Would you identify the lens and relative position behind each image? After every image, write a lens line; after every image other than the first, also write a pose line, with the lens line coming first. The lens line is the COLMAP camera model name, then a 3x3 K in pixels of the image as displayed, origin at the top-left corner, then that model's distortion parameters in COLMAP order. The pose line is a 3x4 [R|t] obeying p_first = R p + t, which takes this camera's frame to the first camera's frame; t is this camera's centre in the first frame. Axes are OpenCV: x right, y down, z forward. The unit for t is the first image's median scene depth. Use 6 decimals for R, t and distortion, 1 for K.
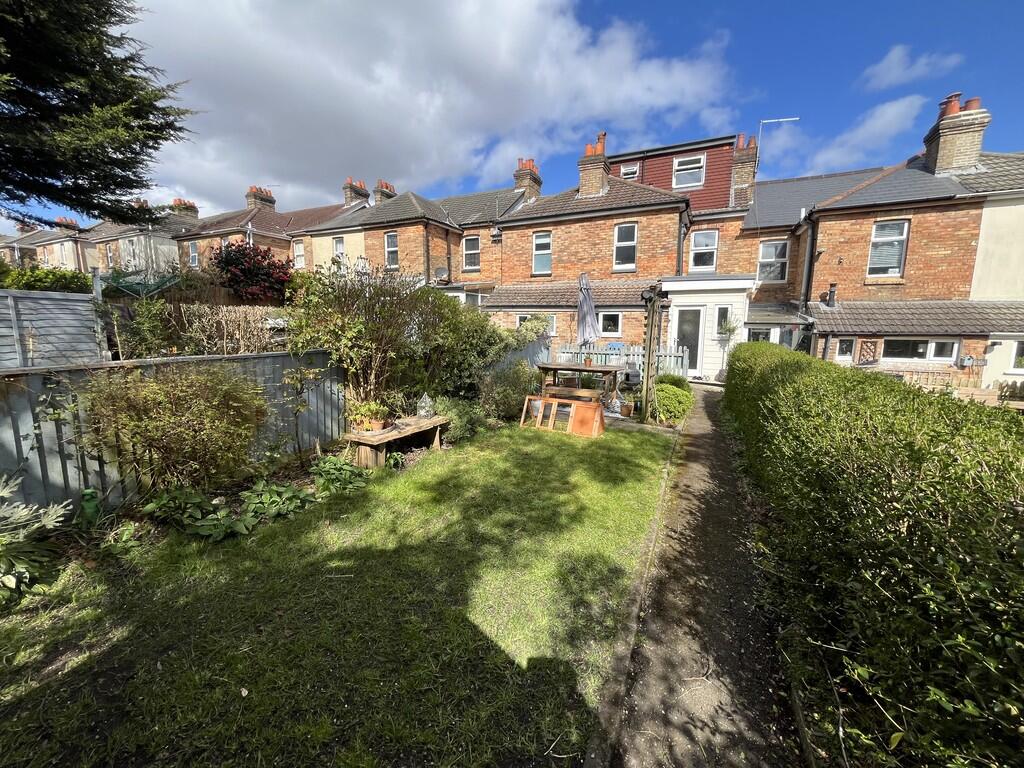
lens RADIAL K [[414.1, 0, 507.2], [0, 414.1, 386.1], [0, 0, 1]] dist [-0.002663, -0.000380]
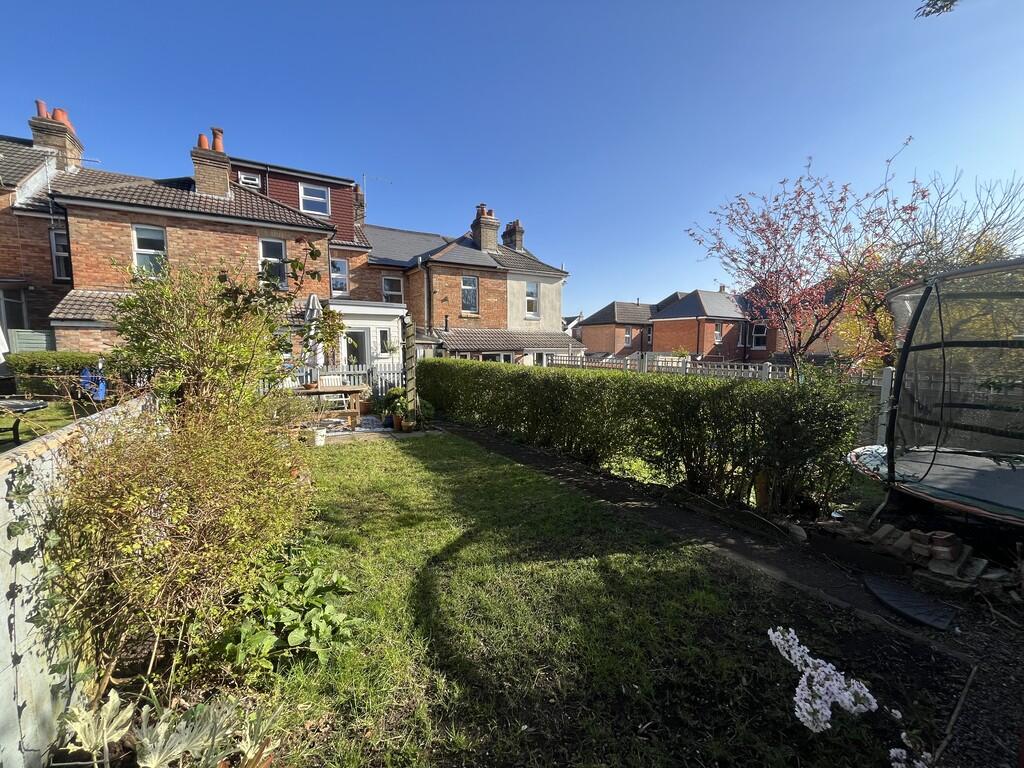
lens RADIAL K [[414.1, 0, 508.5], [0, 414.1, 385.8], [0, 0, 1]] dist [-0.002663, -0.000380]
pose [[0.545072, -0.088222, 0.833734, -0.277320], [0.128150, 0.991530, 0.021139, -0.014060], [-0.828537, 0.095321, 0.551761, 0.076450]]
